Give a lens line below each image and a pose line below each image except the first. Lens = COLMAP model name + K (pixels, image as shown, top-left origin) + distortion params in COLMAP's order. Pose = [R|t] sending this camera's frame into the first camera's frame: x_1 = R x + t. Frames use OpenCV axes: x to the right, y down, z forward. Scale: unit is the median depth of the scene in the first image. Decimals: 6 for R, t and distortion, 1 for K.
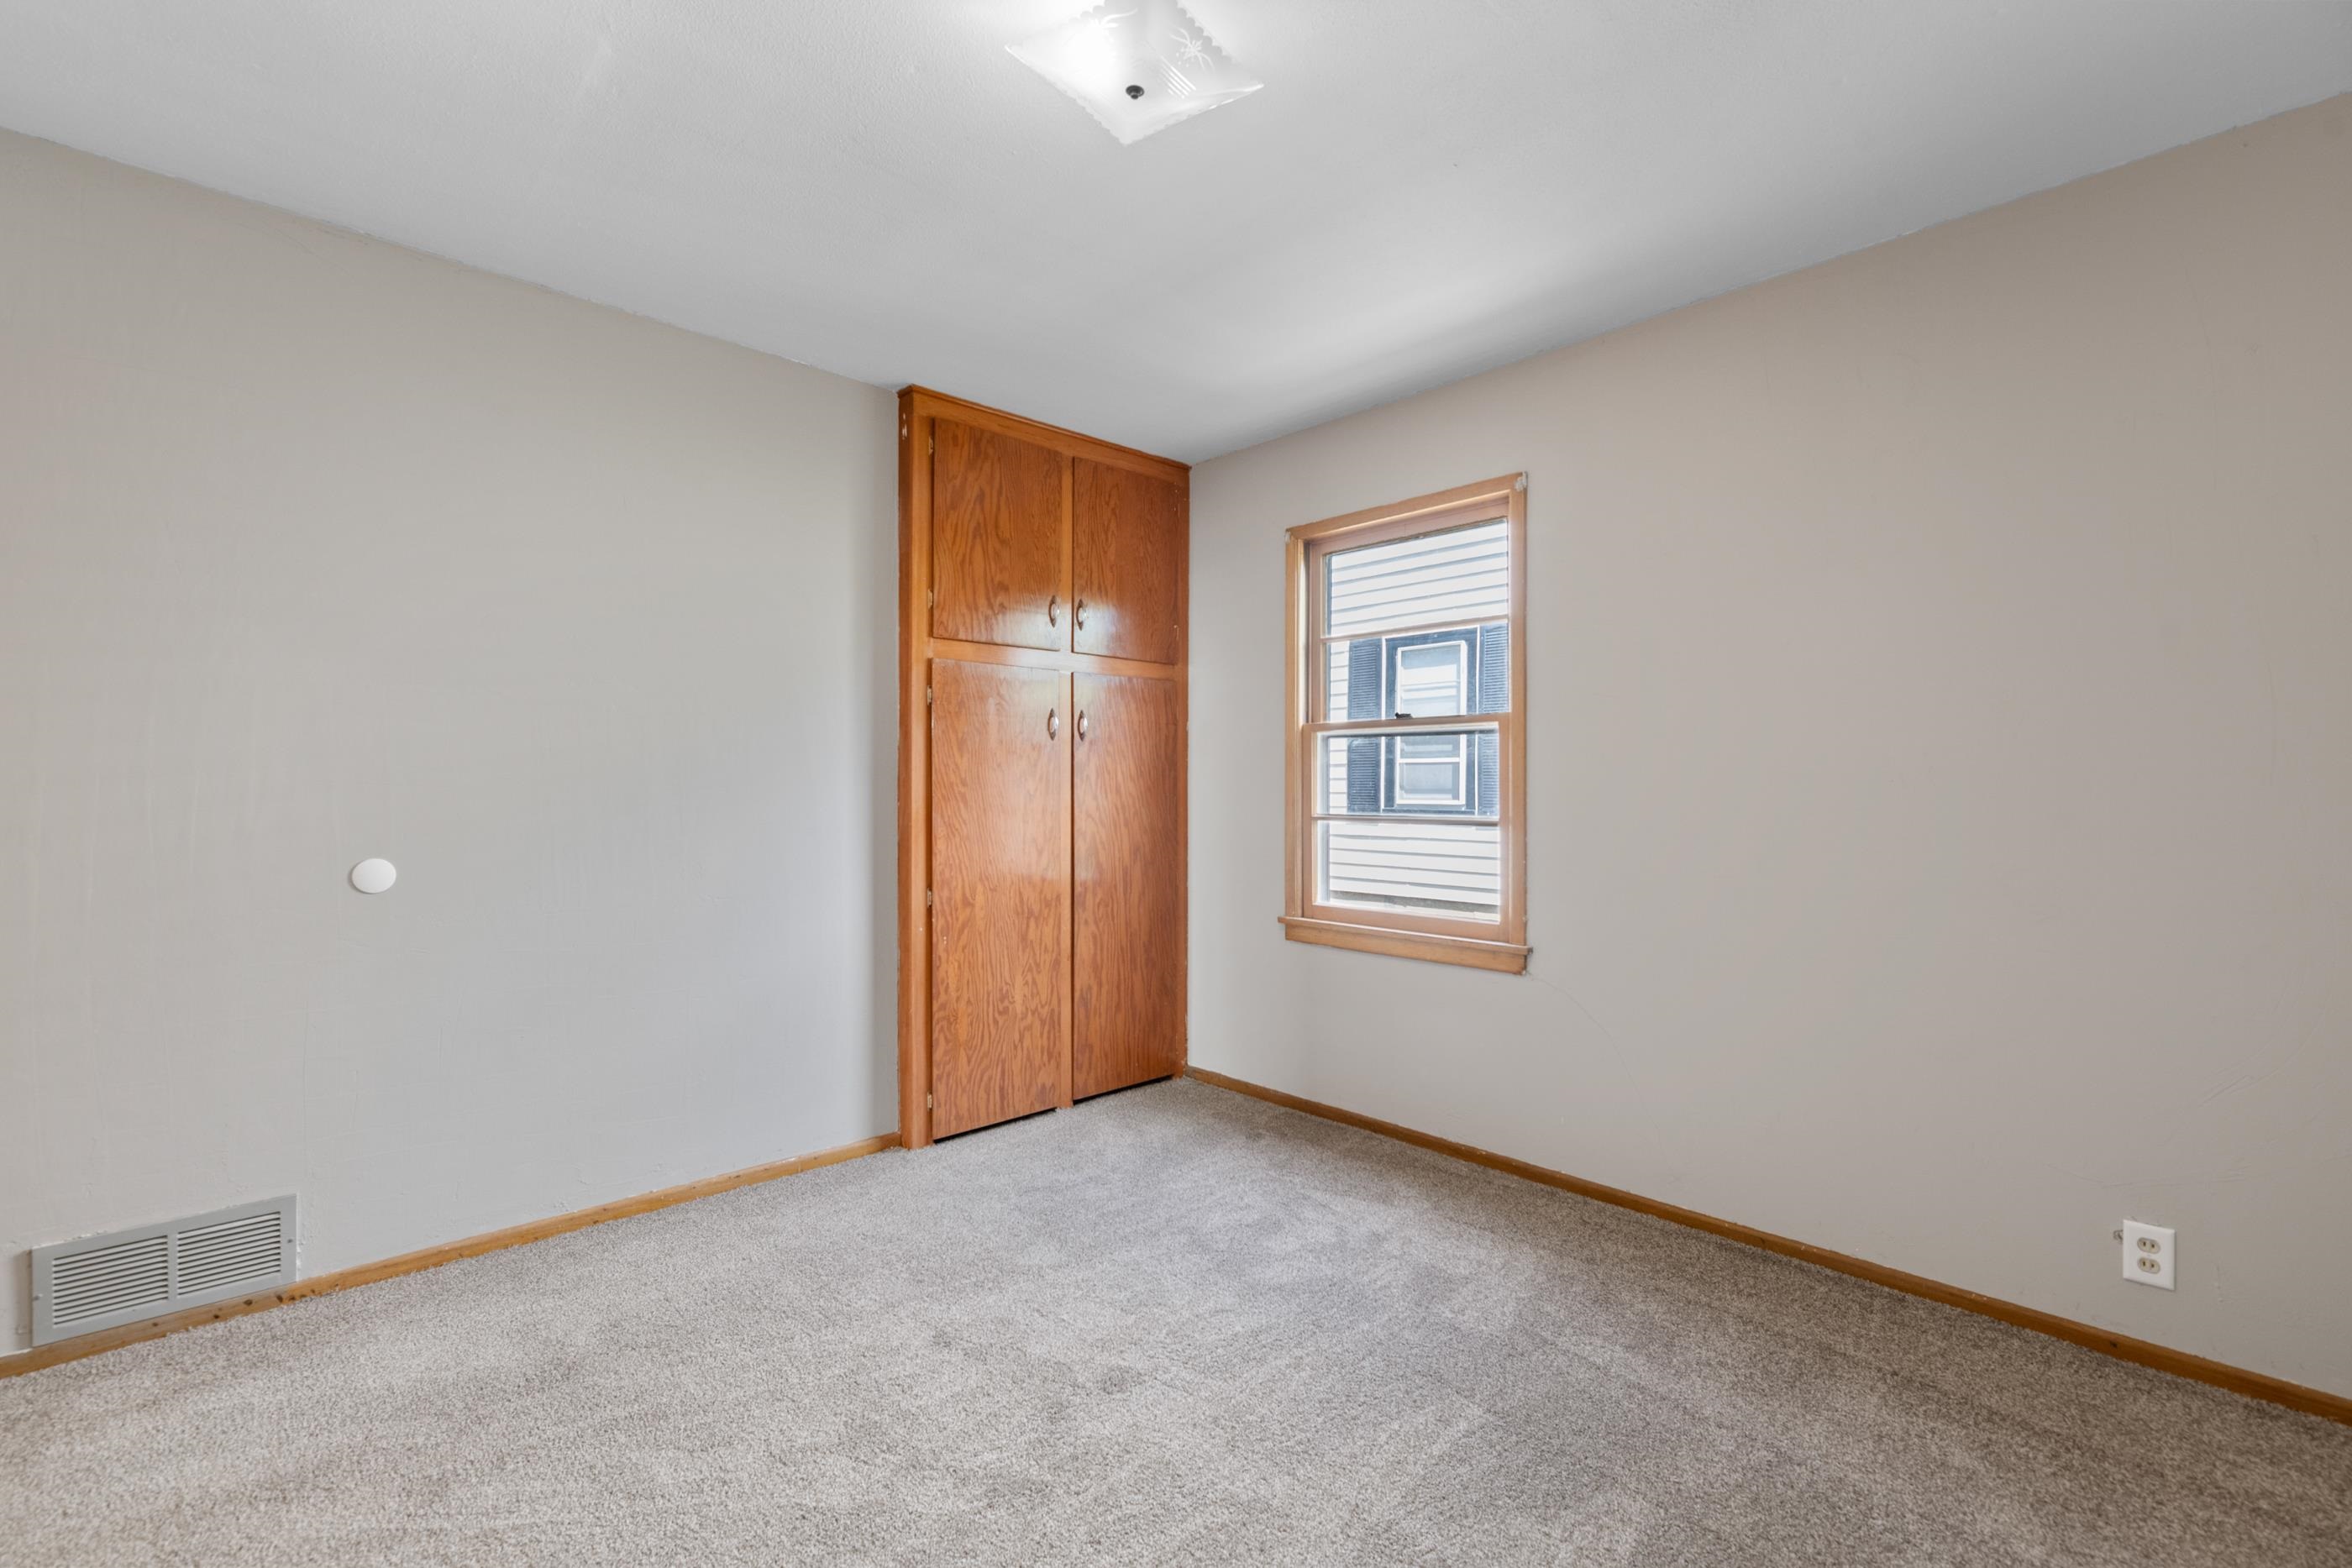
lens RADIAL K [[986.0, 0, 1177.2], [0, 986.0, 779.5], [0, 0, 1]] dist [-0.002886, -0.001693]
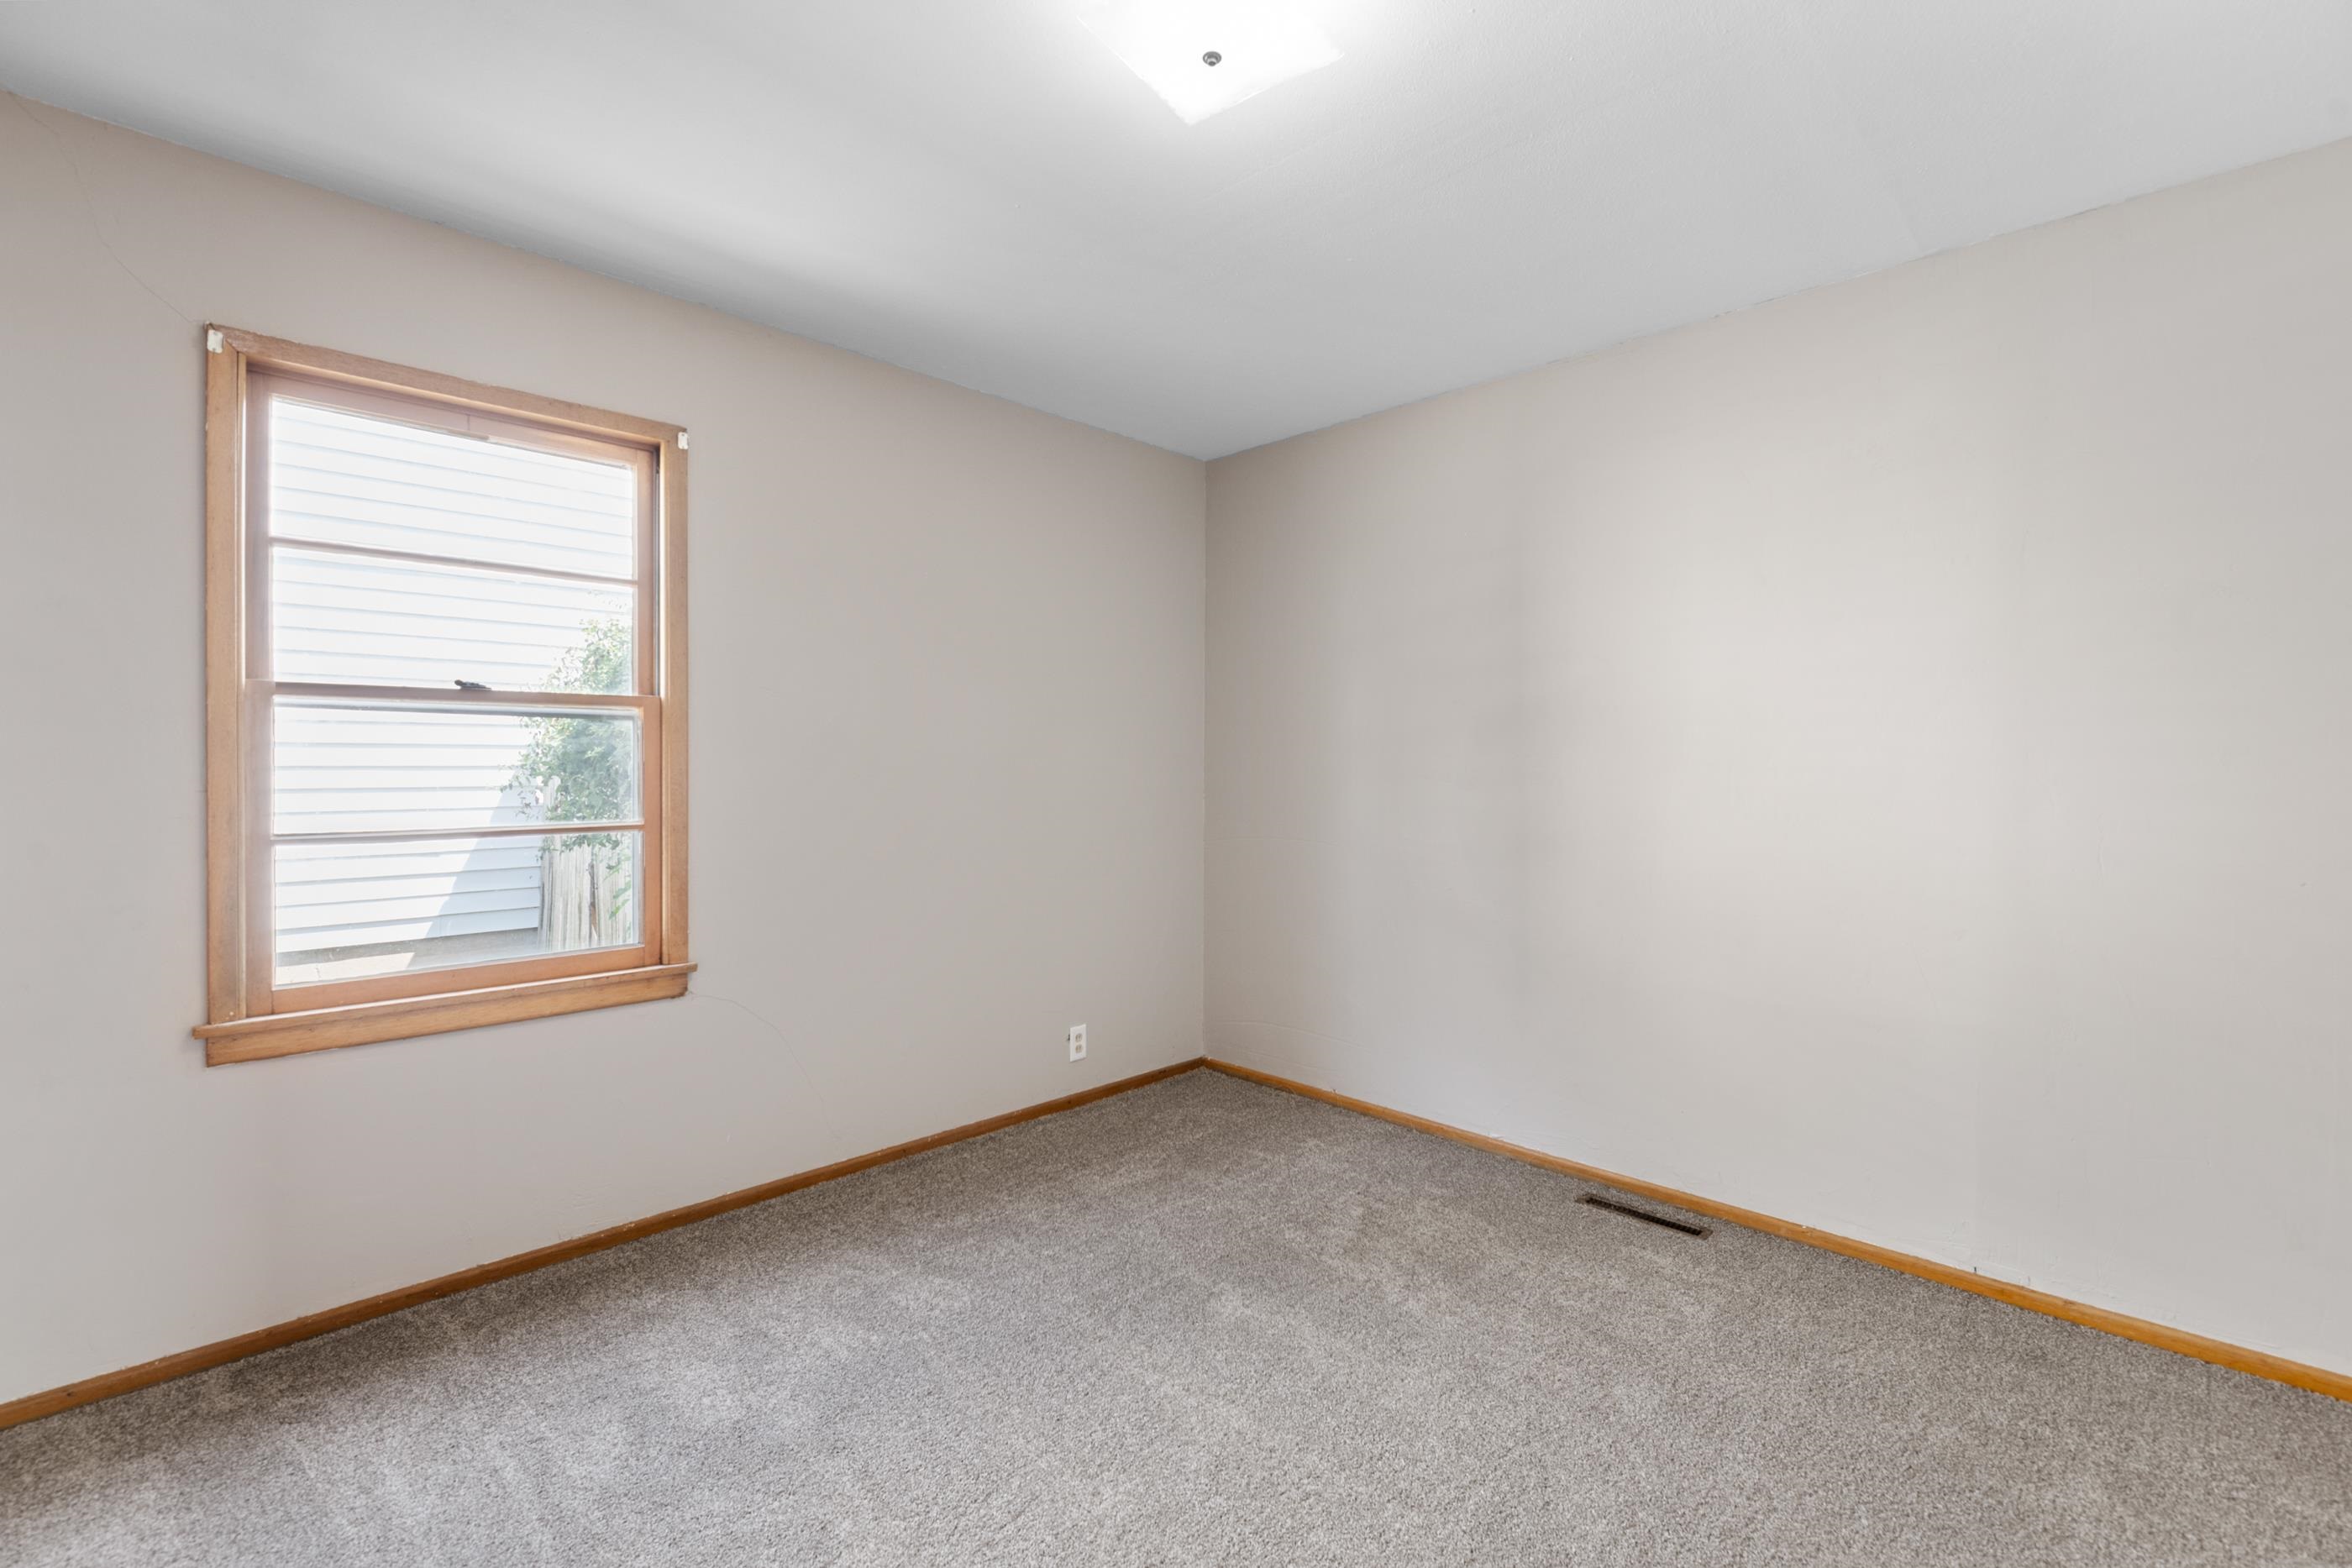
lens RADIAL K [[986.0, 0, 1164.8], [0, 986.0, 772.9], [0, 0, 1]] dist [-0.002886, -0.001693]
pose [[0.006951, -0.000775, 0.999976, -0.454624], [0.000187, 1.000000, 0.000773, -0.002424], [-0.999976, 0.000181, 0.006951, 0.481219]]
